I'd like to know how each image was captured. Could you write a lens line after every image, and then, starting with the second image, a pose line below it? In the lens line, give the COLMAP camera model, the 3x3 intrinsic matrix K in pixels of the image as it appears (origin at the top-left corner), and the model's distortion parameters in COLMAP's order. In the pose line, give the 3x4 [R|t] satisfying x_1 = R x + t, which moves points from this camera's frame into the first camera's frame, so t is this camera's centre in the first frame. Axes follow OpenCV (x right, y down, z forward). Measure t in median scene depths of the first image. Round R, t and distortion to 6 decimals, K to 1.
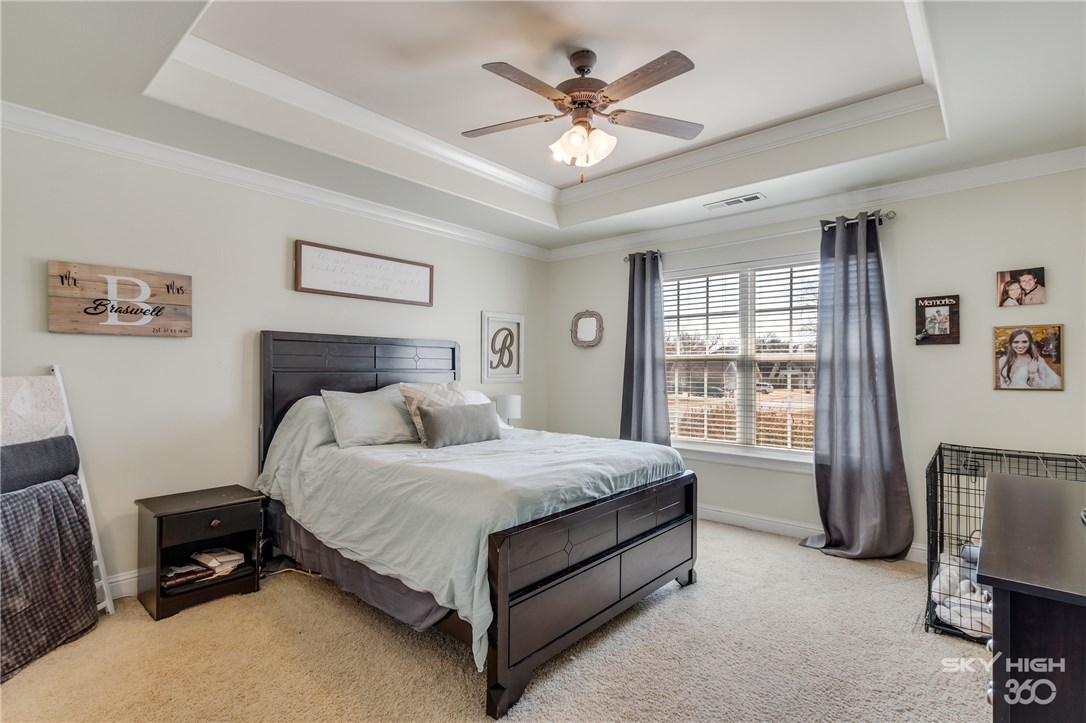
lens RADIAL K [[511.5, 0, 542.1], [0, 511.5, 363.4], [0, 0, 1]] dist [0.009662, -0.001511]
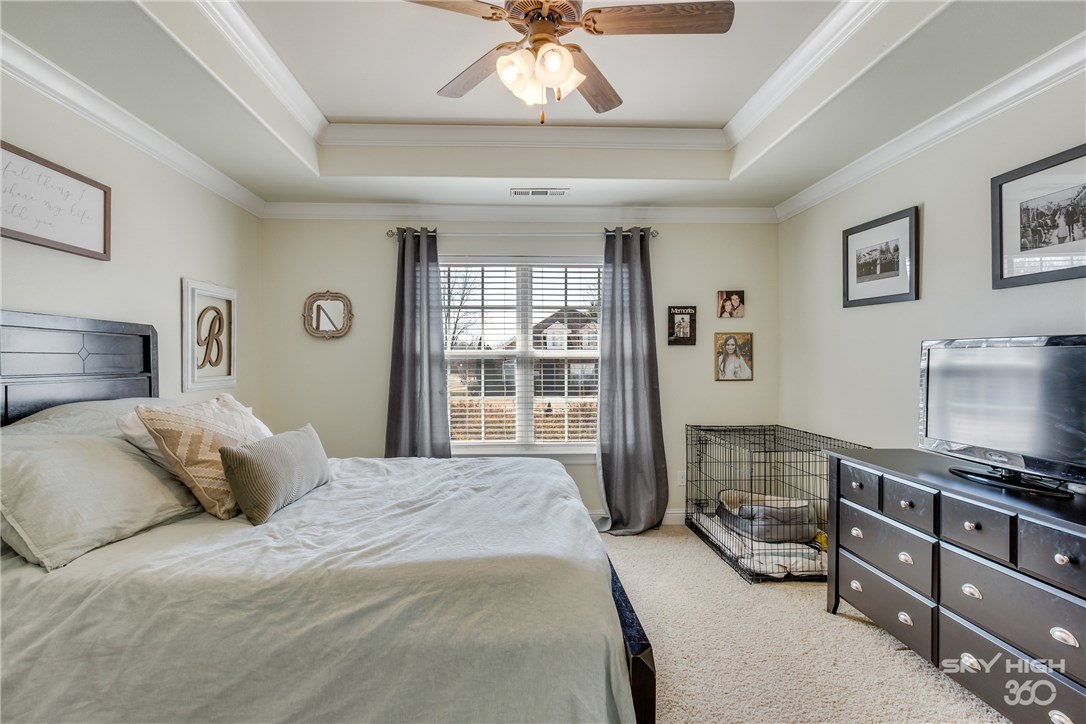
lens RADIAL K [[511.5, 0, 539.1], [0, 511.5, 360.3], [0, 0, 1]] dist [0.009662, -0.001511]
pose [[0.731413, -0.004898, 0.681917, -0.299898], [-0.003627, 0.999932, 0.011073, -0.012196], [-0.681925, -0.010572, 0.731346, 0.314289]]
